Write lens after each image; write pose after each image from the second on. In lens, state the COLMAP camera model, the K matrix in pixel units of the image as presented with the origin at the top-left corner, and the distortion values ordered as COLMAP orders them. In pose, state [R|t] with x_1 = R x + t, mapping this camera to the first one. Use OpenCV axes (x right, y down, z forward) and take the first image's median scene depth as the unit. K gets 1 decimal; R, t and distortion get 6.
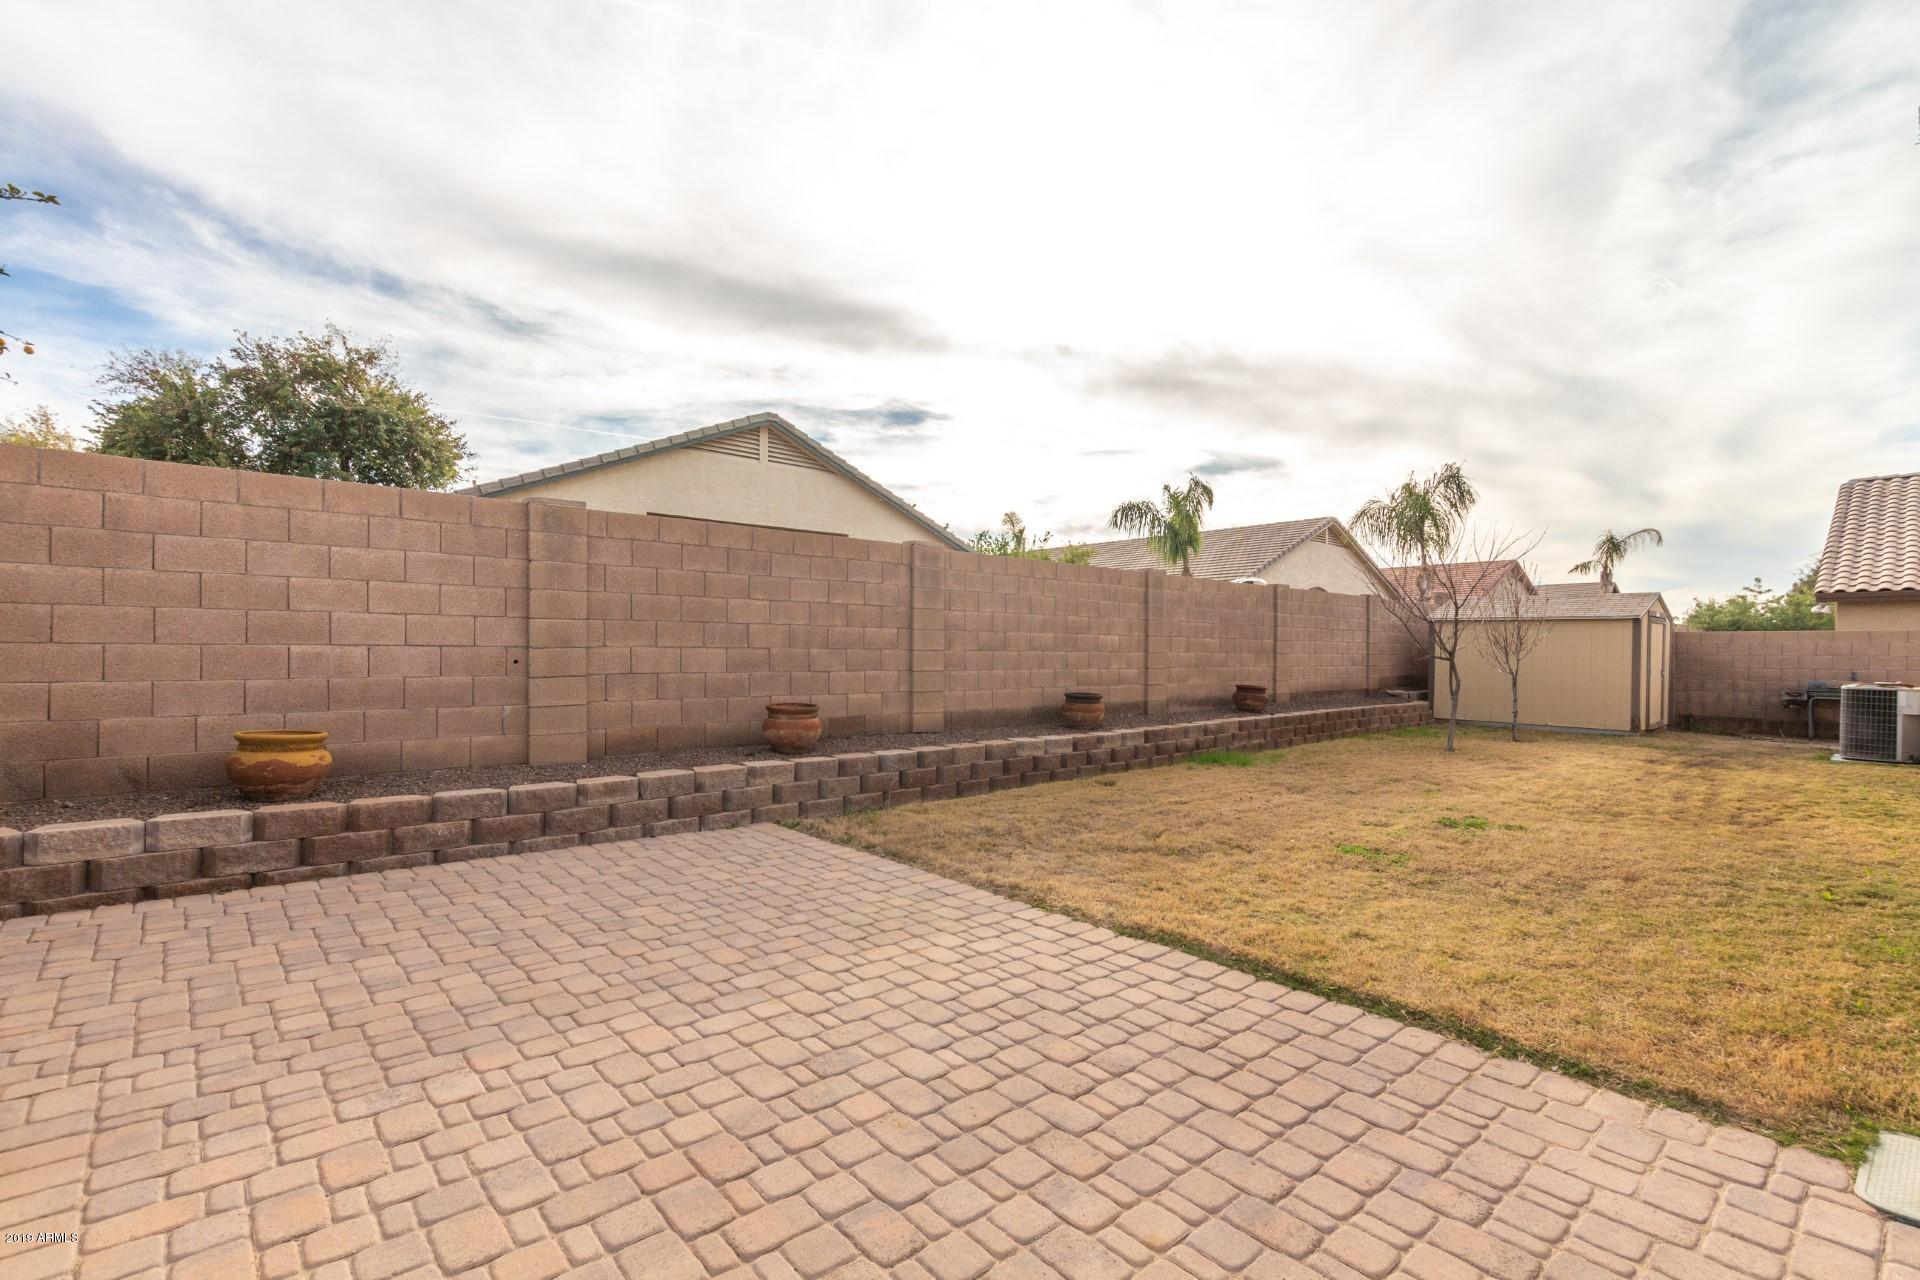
lens RADIAL K [[885.7, 0, 954.7], [0, 885.7, 647.3], [0, 0, 1]] dist [0.003561, 0.000206]
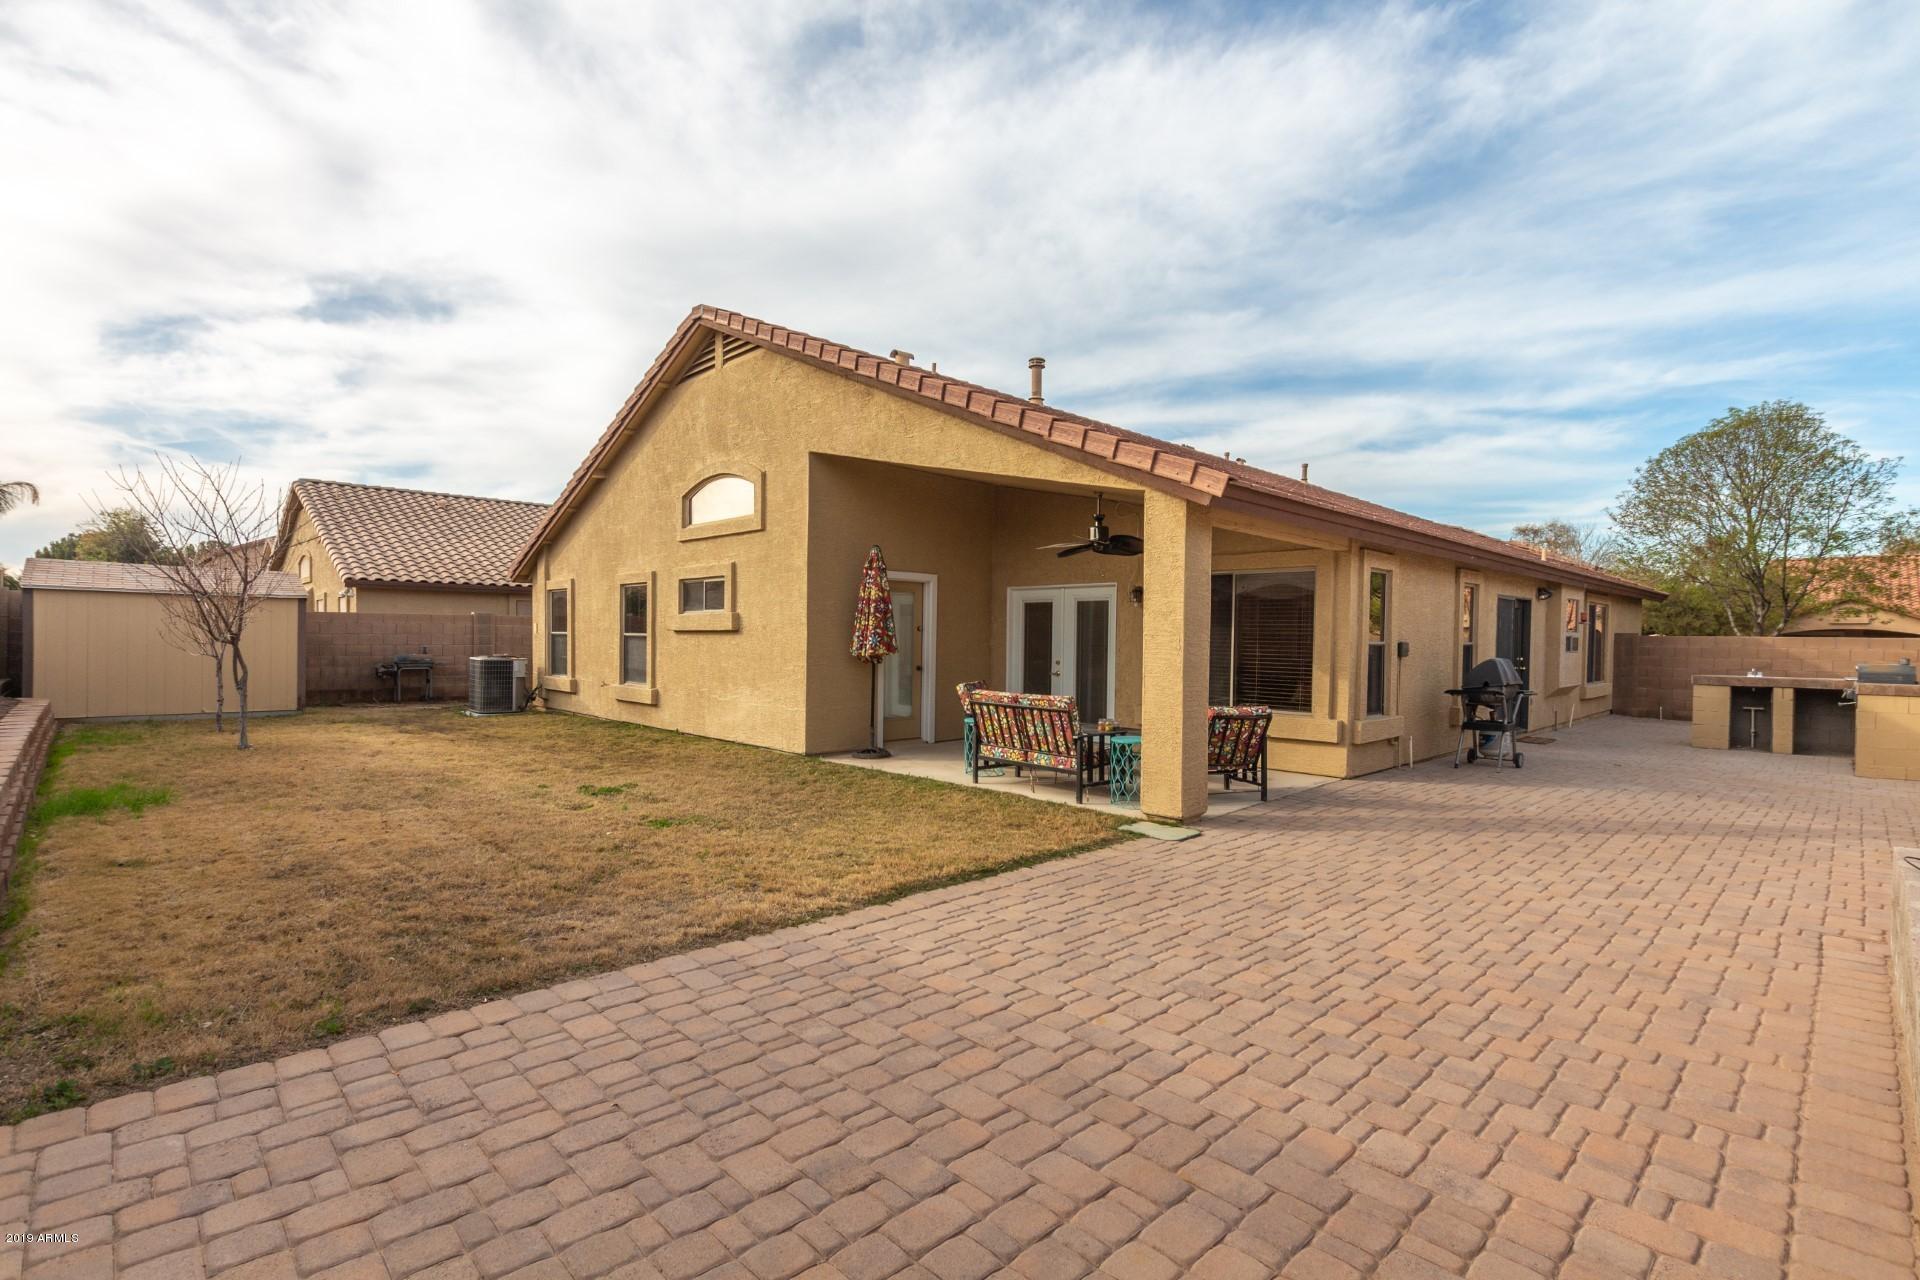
lens RADIAL K [[885.7, 0, 954.7], [0, 885.7, 647.3], [0, 0, 1]] dist [0.003561, 0.000206]
pose [[-0.049586, -0.021026, 0.998549, -0.867857], [-0.014188, 0.999692, 0.020345, -0.024188], [-0.998669, -0.013159, -0.049869, 0.901175]]
